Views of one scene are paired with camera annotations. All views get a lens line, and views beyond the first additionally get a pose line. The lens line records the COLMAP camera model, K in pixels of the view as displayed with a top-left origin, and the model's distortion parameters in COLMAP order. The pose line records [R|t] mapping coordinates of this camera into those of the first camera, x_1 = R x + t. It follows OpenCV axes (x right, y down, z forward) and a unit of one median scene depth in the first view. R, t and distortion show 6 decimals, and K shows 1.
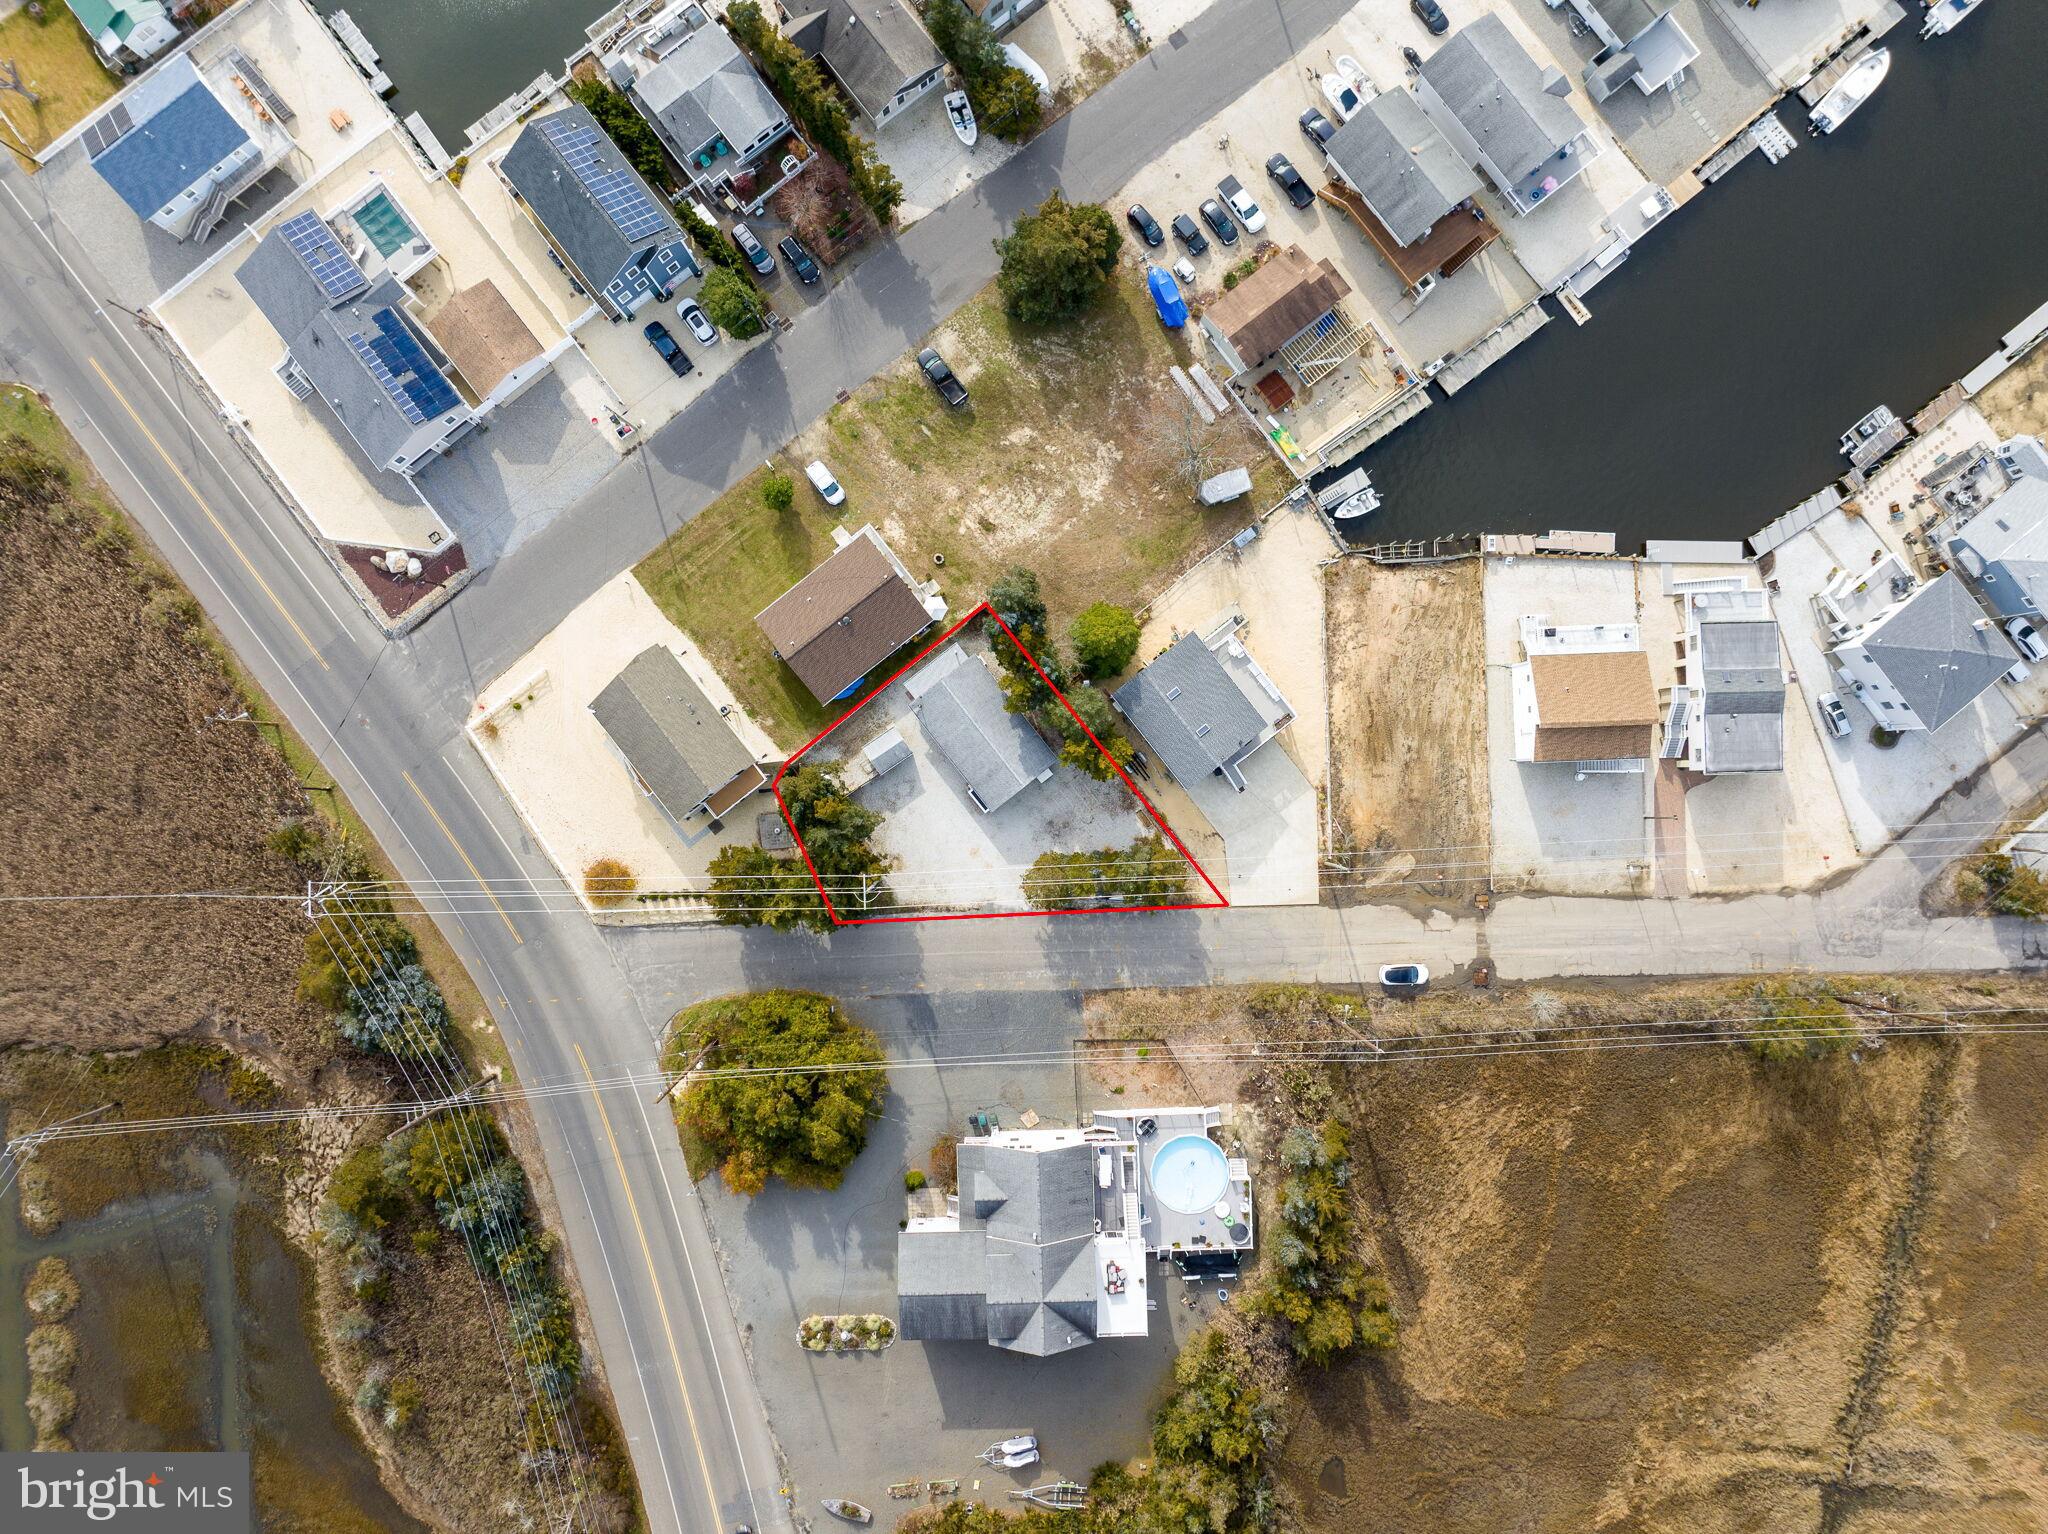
lens RADIAL K [[1450.6, 0, 1033.0], [0, 1450.6, 697.1], [0, 0, 1]] dist [-0.038264, -0.005025]
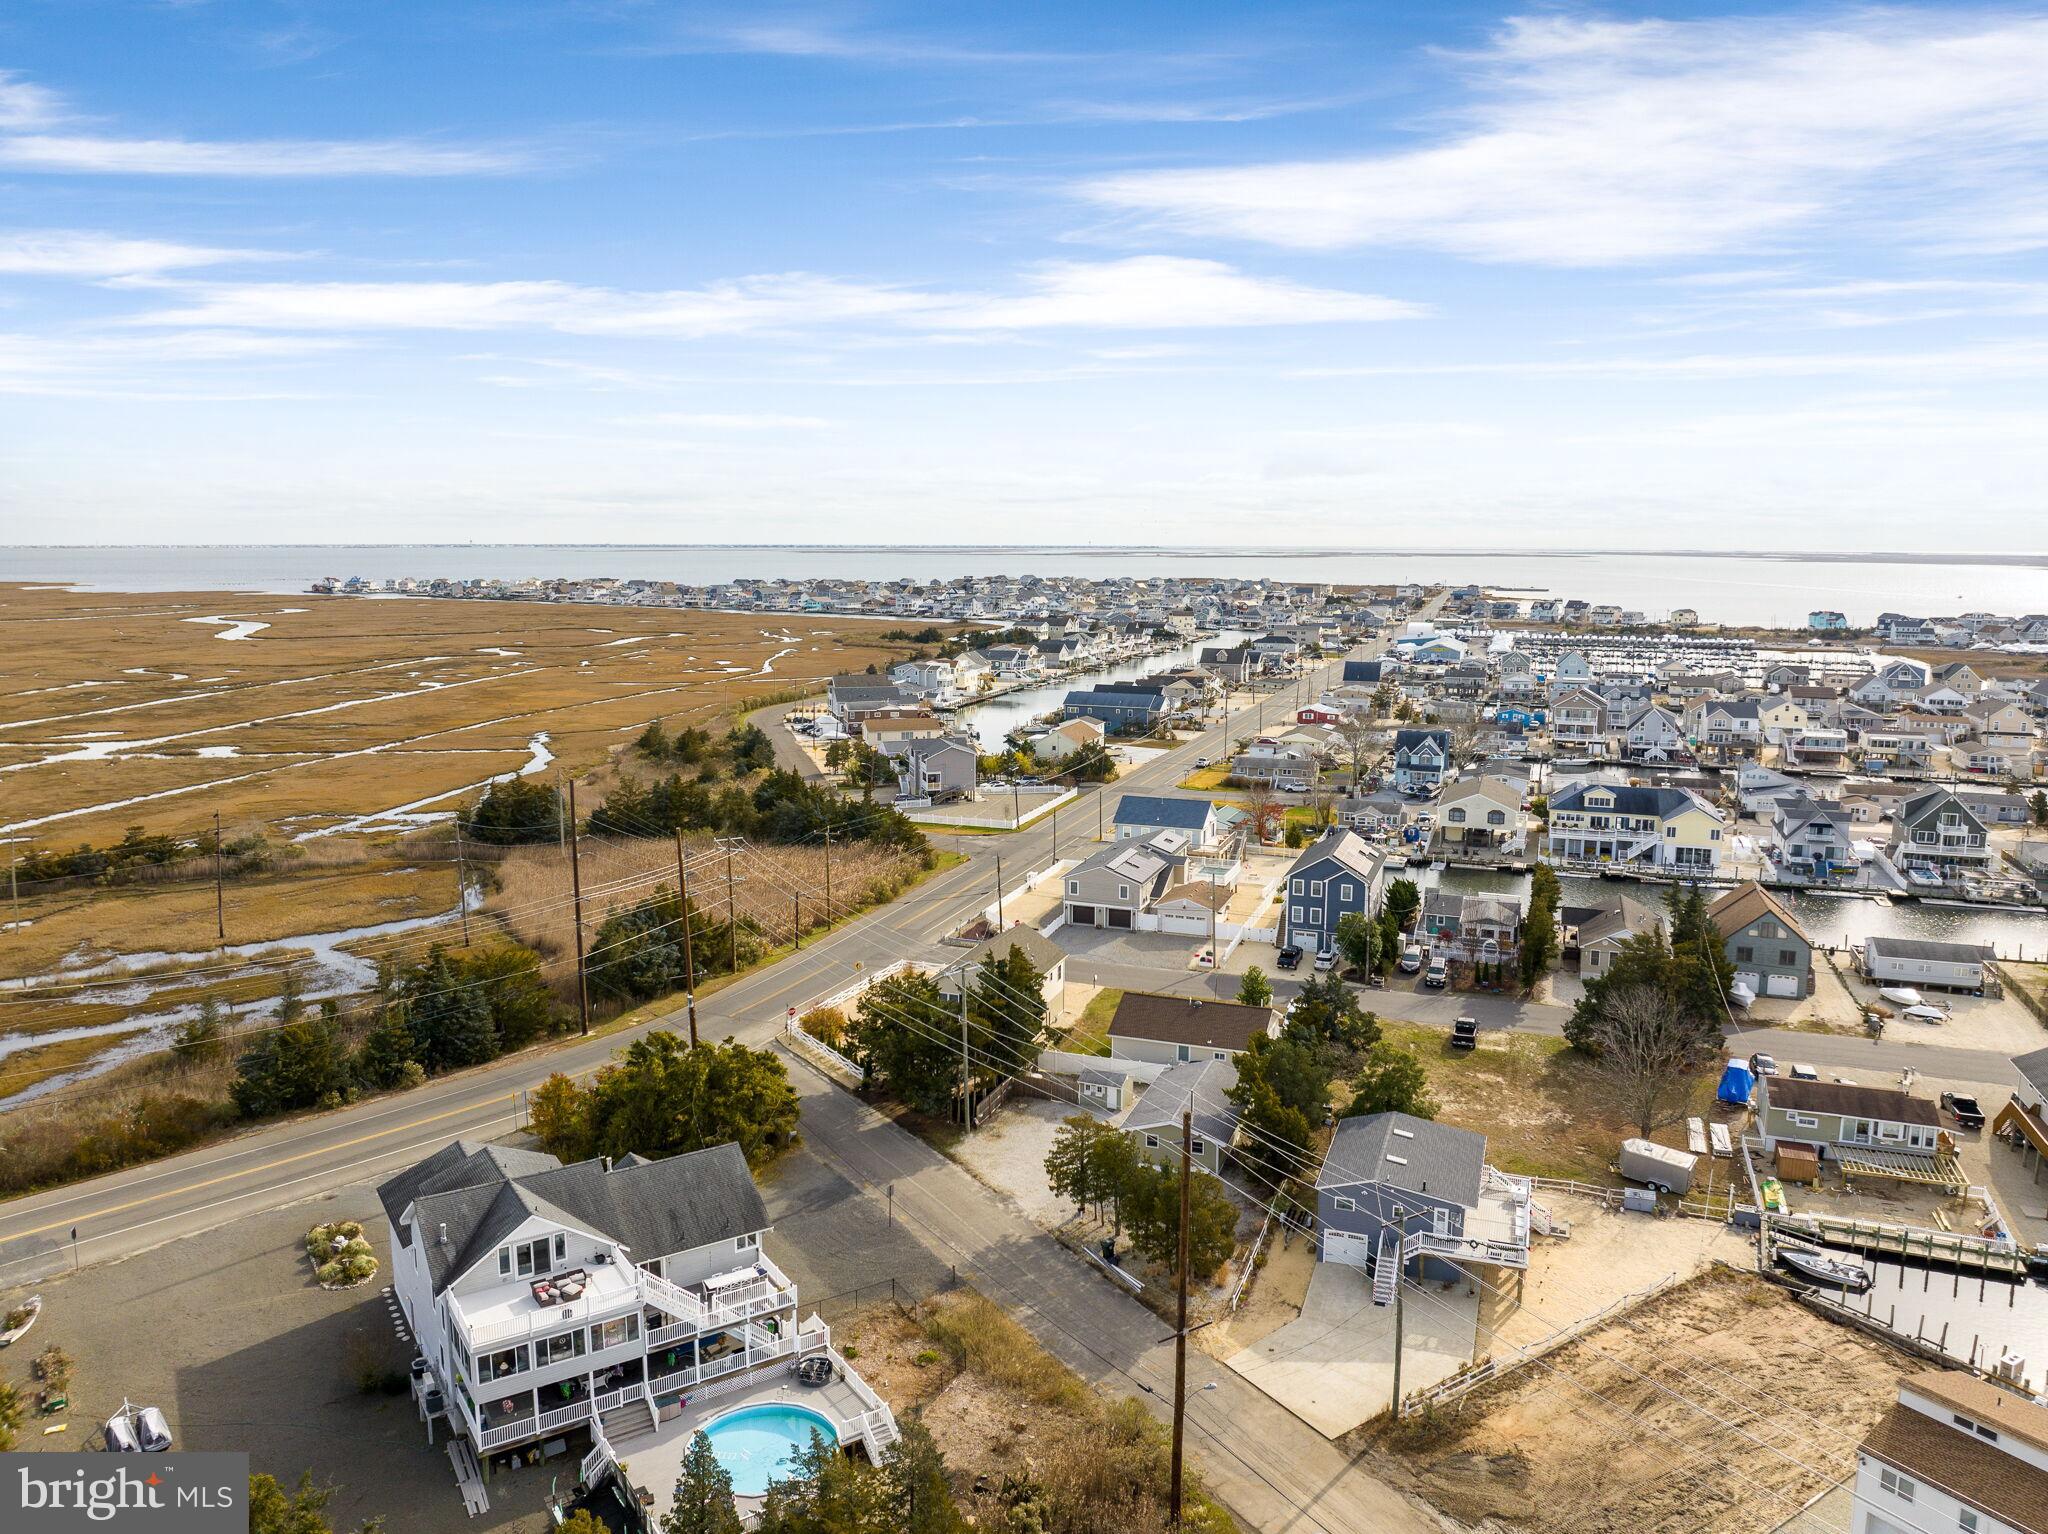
lens RADIAL K [[1450.6, 0, 1033.0], [0, 1450.6, 697.1], [0, 0, 1]] dist [-0.038264, -0.005025]
pose [[0.529022, 0.091877, -0.843620, 0.557163], [-0.848467, 0.075360, -0.523855, 0.489501], [0.015445, 0.992915, 0.117822, 0.669517]]
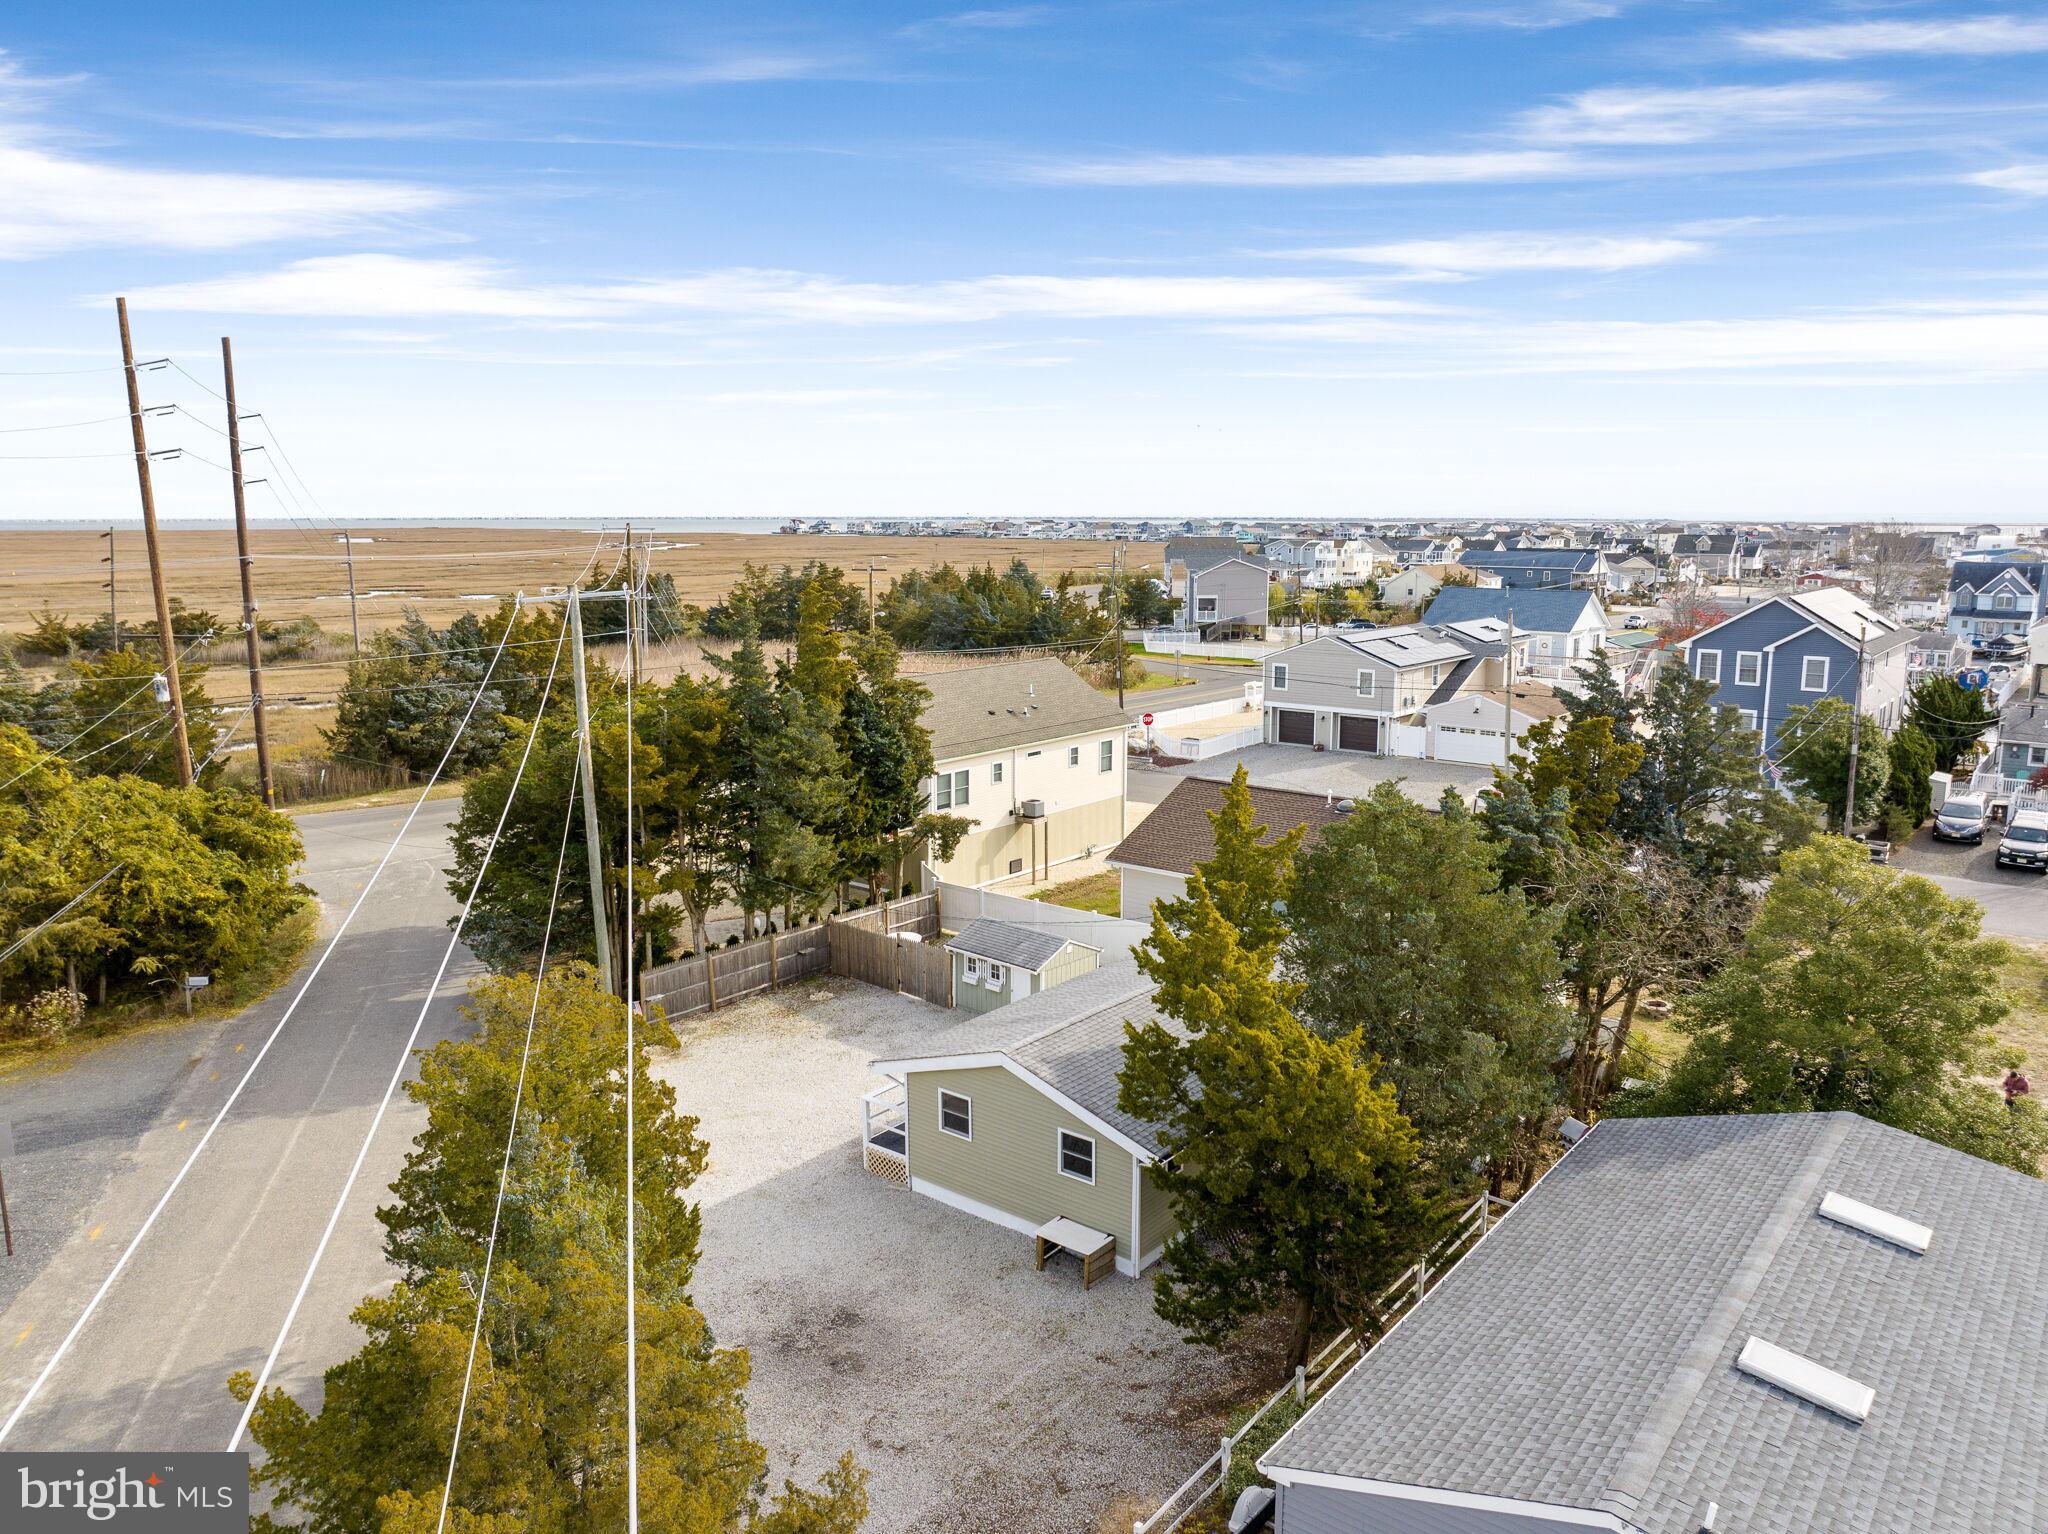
lens RADIAL K [[1439.6, 0, 1024.0], [0, 1439.6, 767.0], [0, 0, 1]] dist [-0.040650, 0.000427]
pose [[0.219061, 0.165757, -0.961528, 0.194100], [-0.975454, 0.059817, -0.211921, 0.100757], [0.022389, 0.984351, 0.174792, 0.891469]]
